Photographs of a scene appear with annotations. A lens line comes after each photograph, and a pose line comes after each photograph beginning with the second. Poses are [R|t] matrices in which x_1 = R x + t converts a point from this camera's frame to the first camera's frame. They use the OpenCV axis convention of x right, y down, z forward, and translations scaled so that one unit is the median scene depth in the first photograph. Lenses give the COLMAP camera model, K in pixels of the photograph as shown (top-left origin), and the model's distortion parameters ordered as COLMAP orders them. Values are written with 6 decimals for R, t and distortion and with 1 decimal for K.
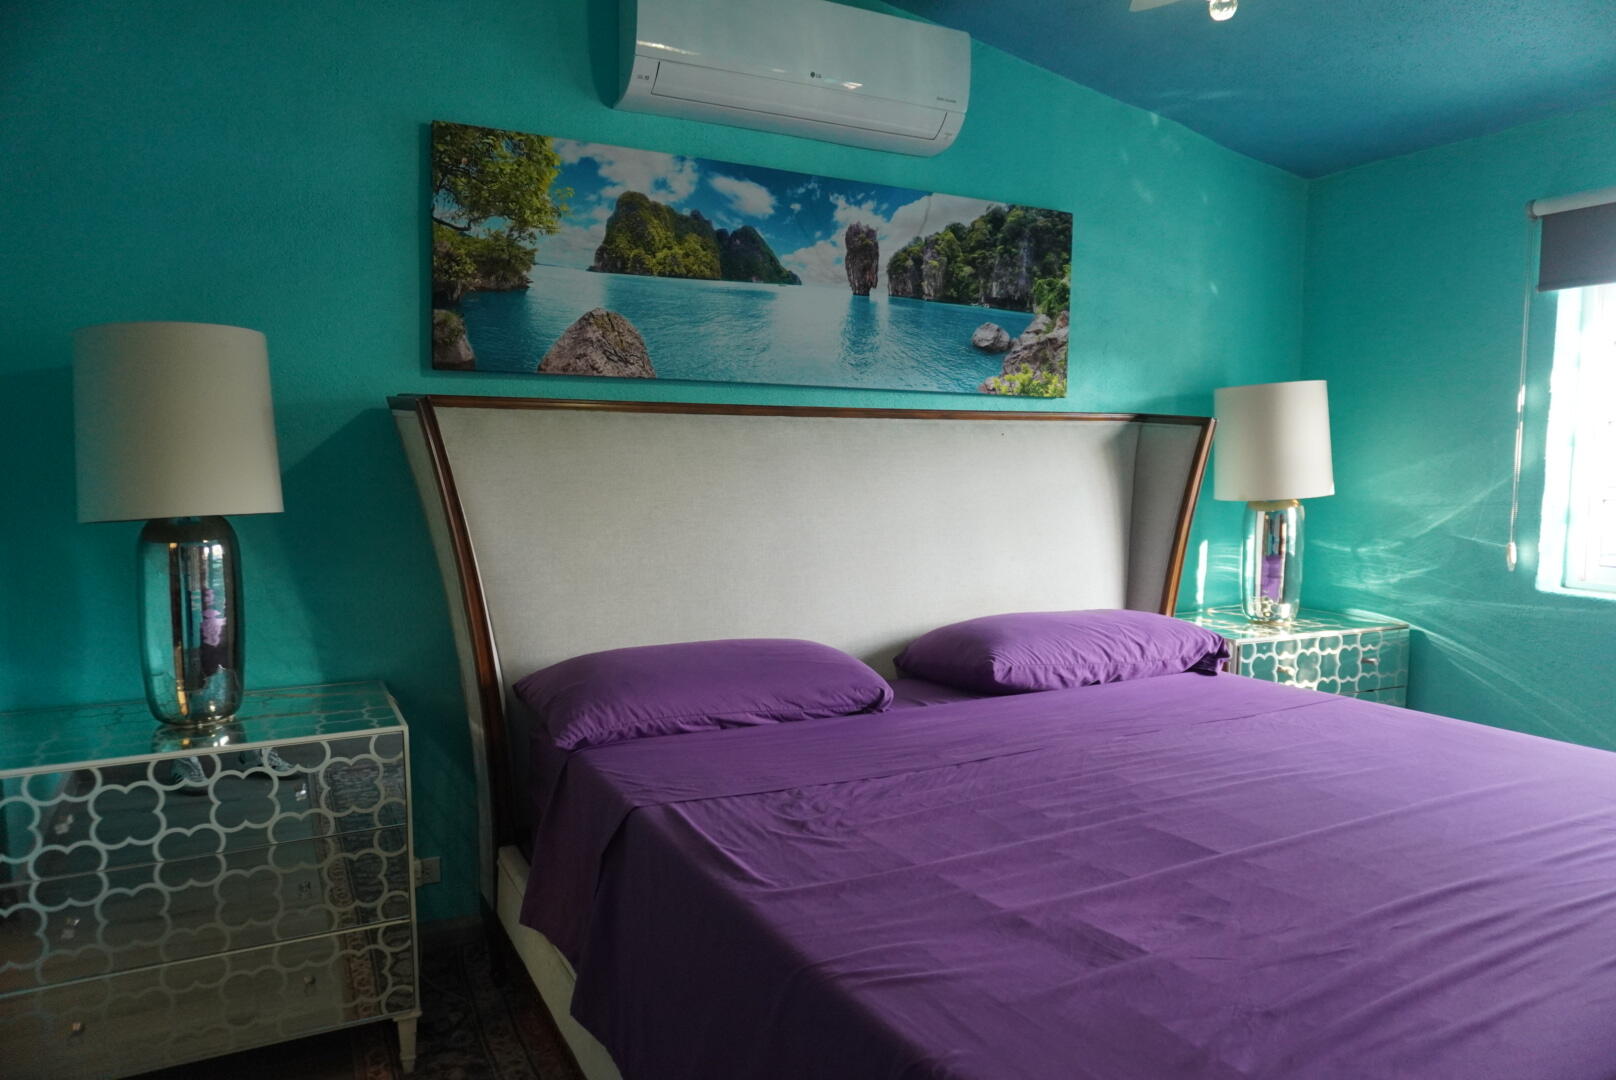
lens RADIAL K [[1086.5, 0, 808.4], [0, 1086.5, 547.3], [0, 0, 1]] dist [-0.040980, 0.035595]
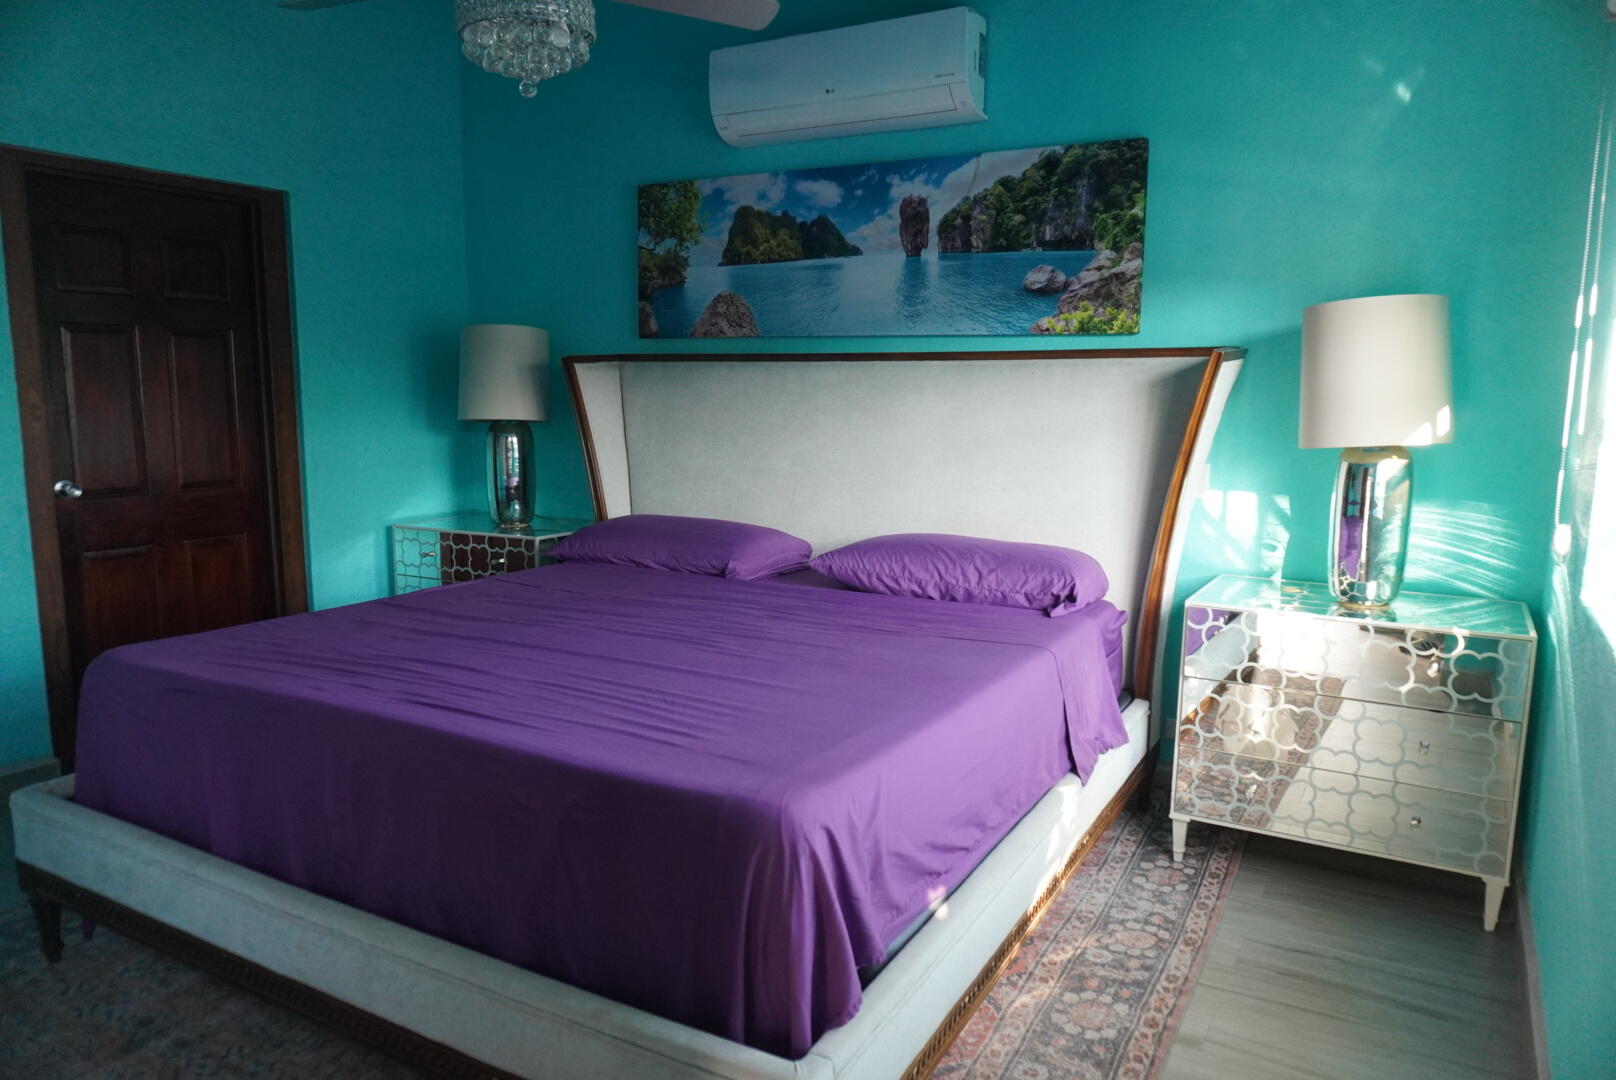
lens RADIAL K [[1086.5, 0, 806.5], [0, 1086.5, 539.2], [0, 0, 1]] dist [-0.040980, 0.035595]
pose [[0.555909, 0.108436, -0.824140, 1.024963], [-0.077692, 0.993893, 0.078365, -0.010437], [0.827605, 0.020466, 0.560938, 0.258809]]
